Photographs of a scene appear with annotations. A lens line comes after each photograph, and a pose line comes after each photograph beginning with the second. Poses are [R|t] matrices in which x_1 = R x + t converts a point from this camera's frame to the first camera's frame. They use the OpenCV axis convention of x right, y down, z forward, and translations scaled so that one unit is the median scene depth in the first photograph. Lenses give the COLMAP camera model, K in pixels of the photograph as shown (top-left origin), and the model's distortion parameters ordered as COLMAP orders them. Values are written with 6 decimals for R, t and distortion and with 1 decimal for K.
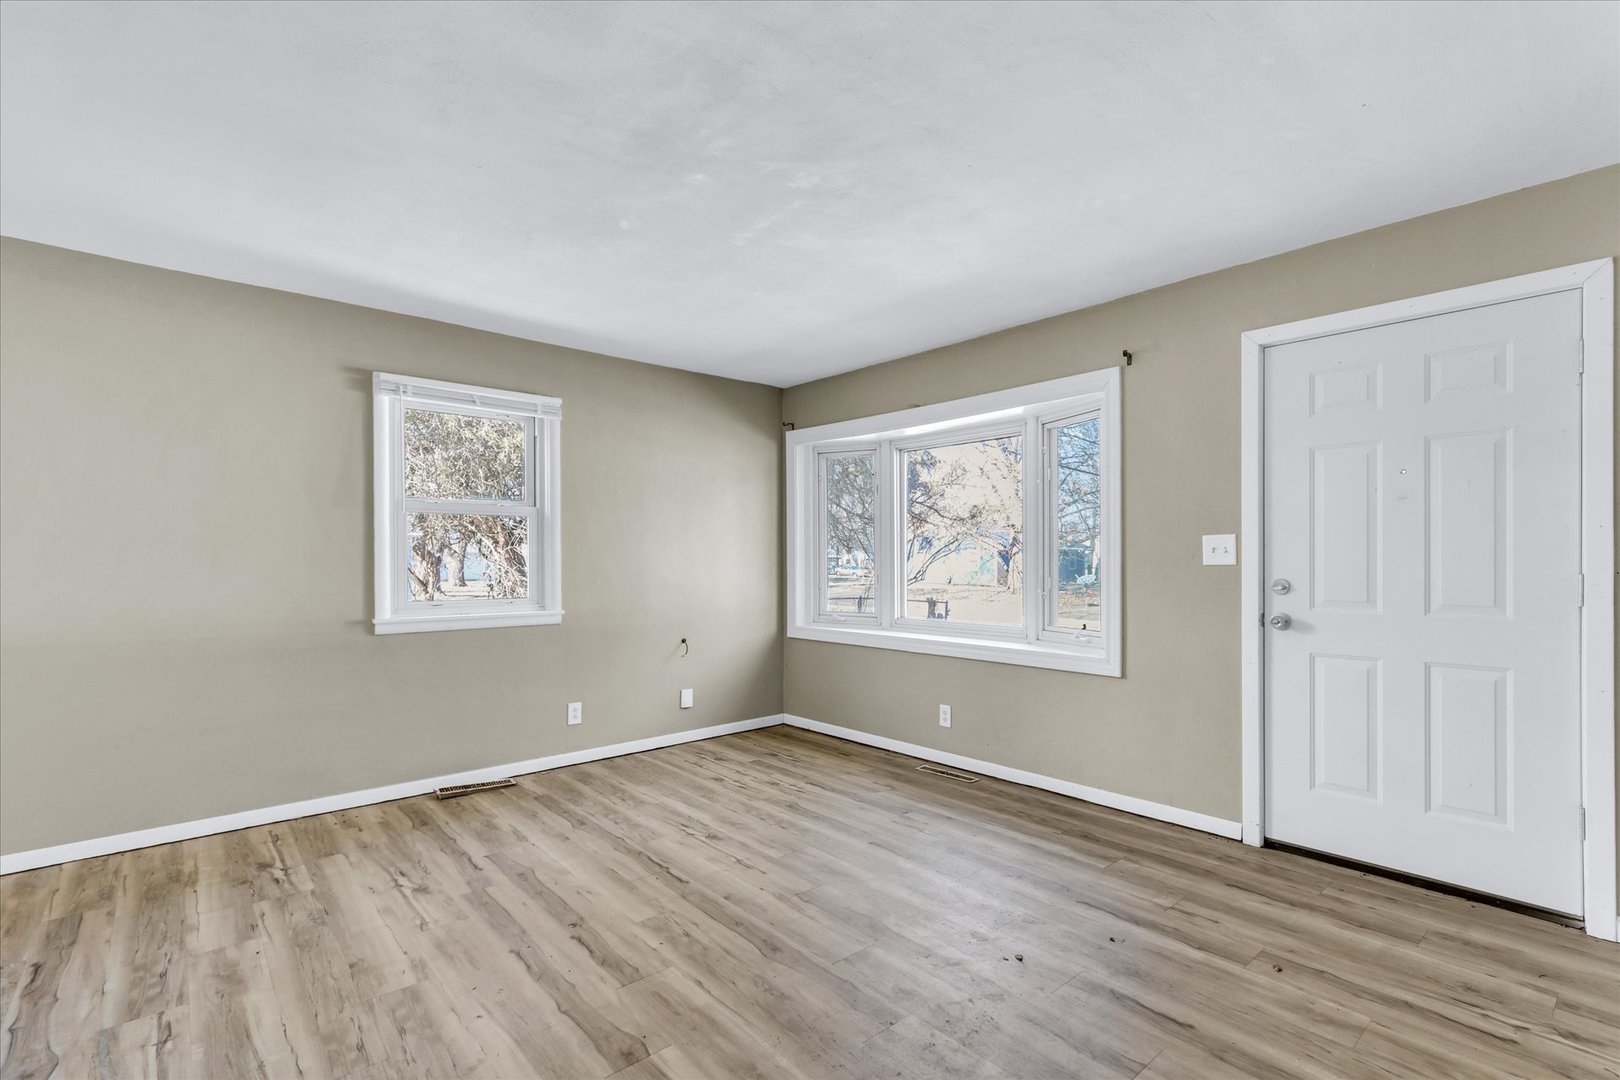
lens RADIAL K [[750.9, 0, 829.5], [0, 750.9, 560.1], [0, 0, 1]] dist [0.006158, 0.000813]
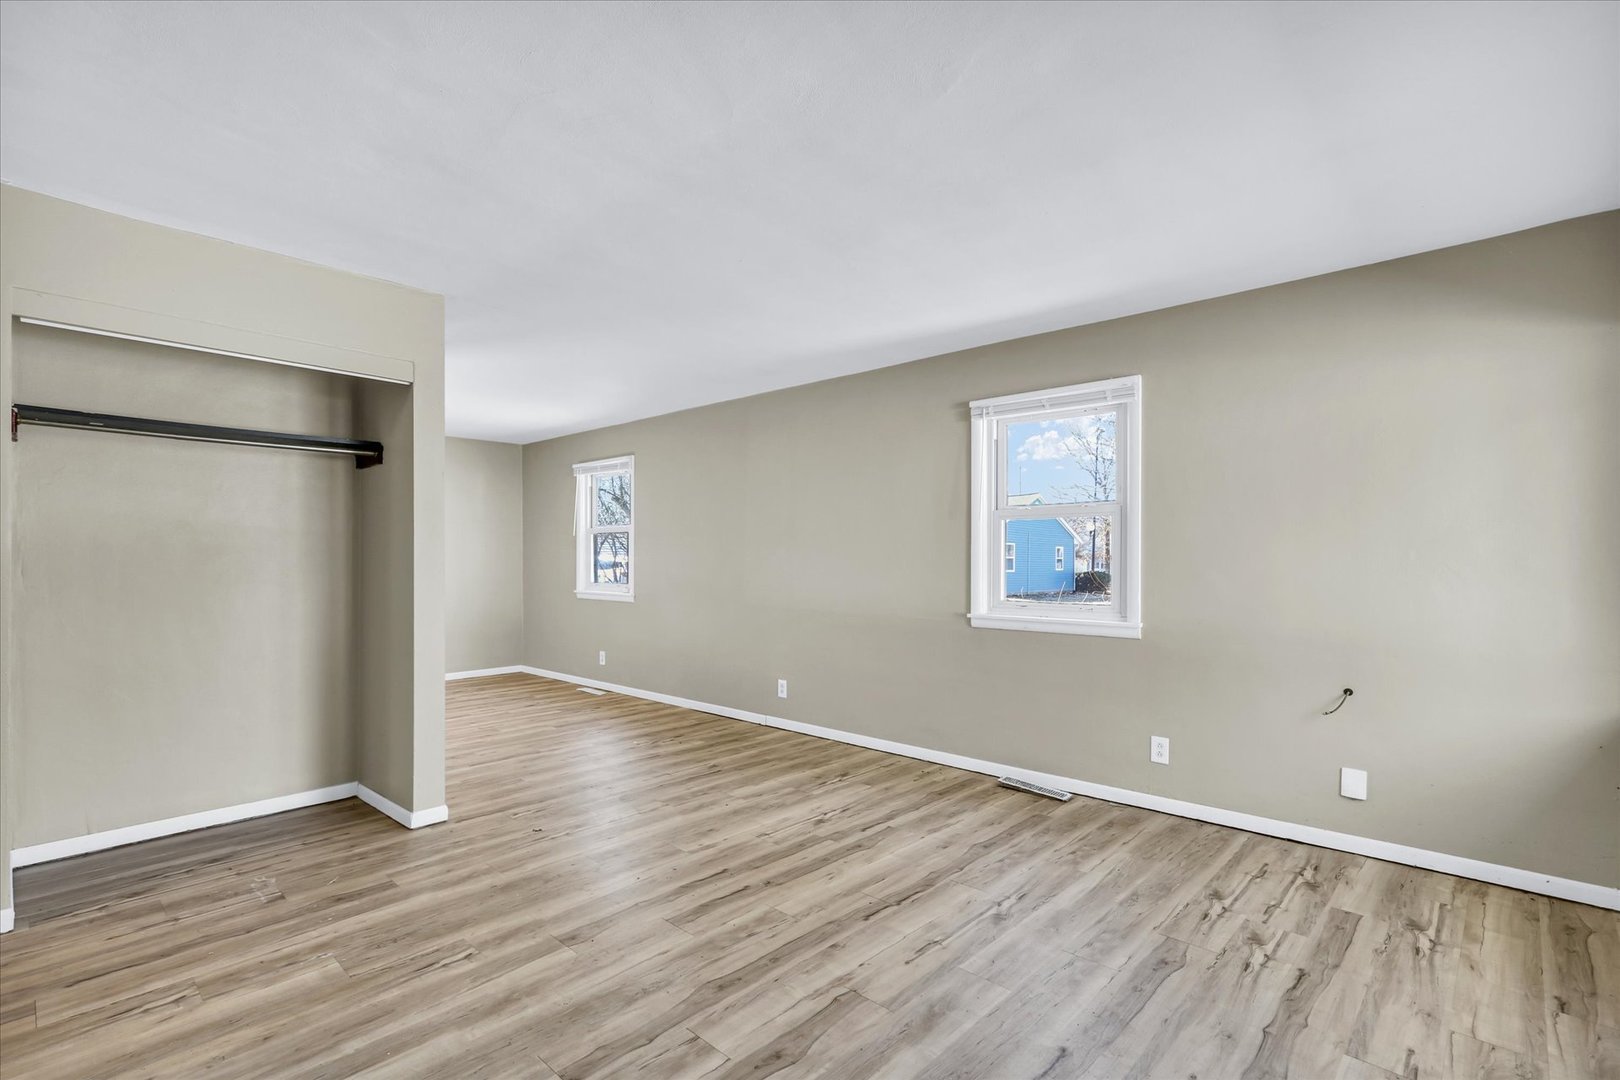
lens RADIAL K [[762.9, 0, 802.9], [0, 762.9, 544.5], [0, 0, 1]] dist [0.004444, 0.001452]
pose [[0.081469, -0.015052, -0.996562, 0.617840], [-0.005090, 0.999867, -0.015518, -0.006304], [0.996663, 0.006337, 0.081382, 0.719862]]
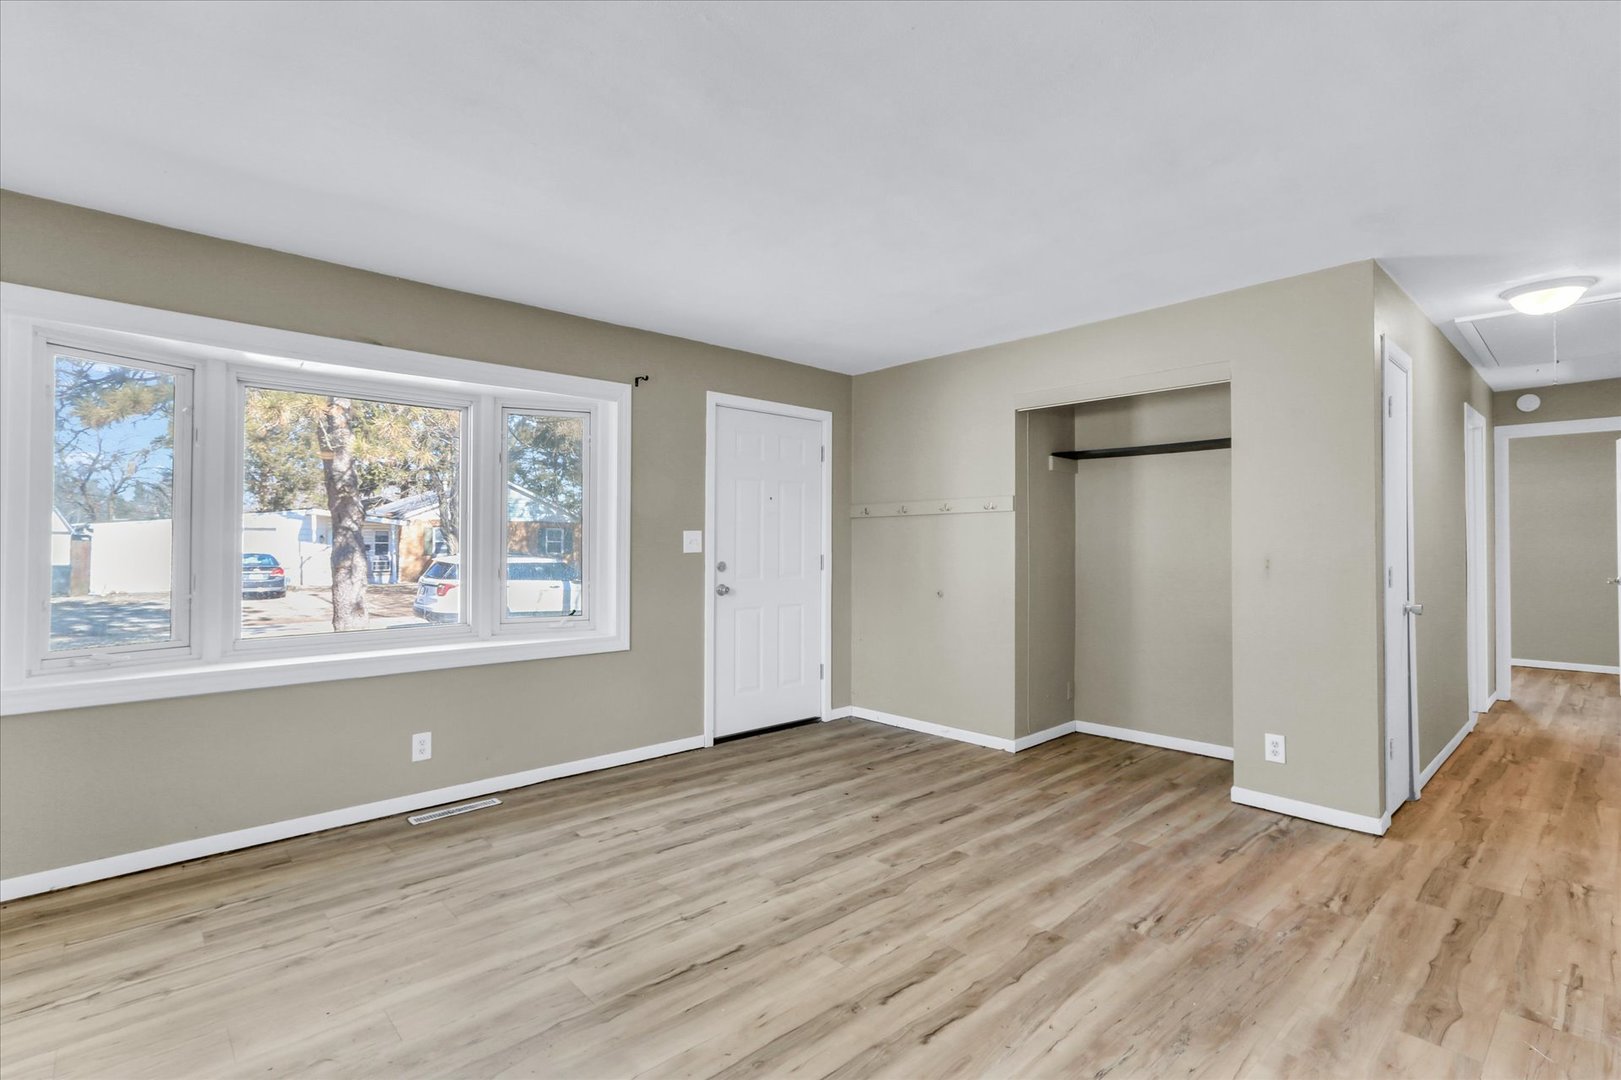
lens RADIAL K [[763.4, 0, 803.2], [0, 763.4, 536.0], [0, 0, 1]] dist [0.004444, 0.001452]
pose [[-0.011739, 0.014878, 0.999820, -0.872107], [0.002975, 0.999885, -0.014844, -0.002828], [-0.999927, 0.002800, -0.011782, 0.800398]]
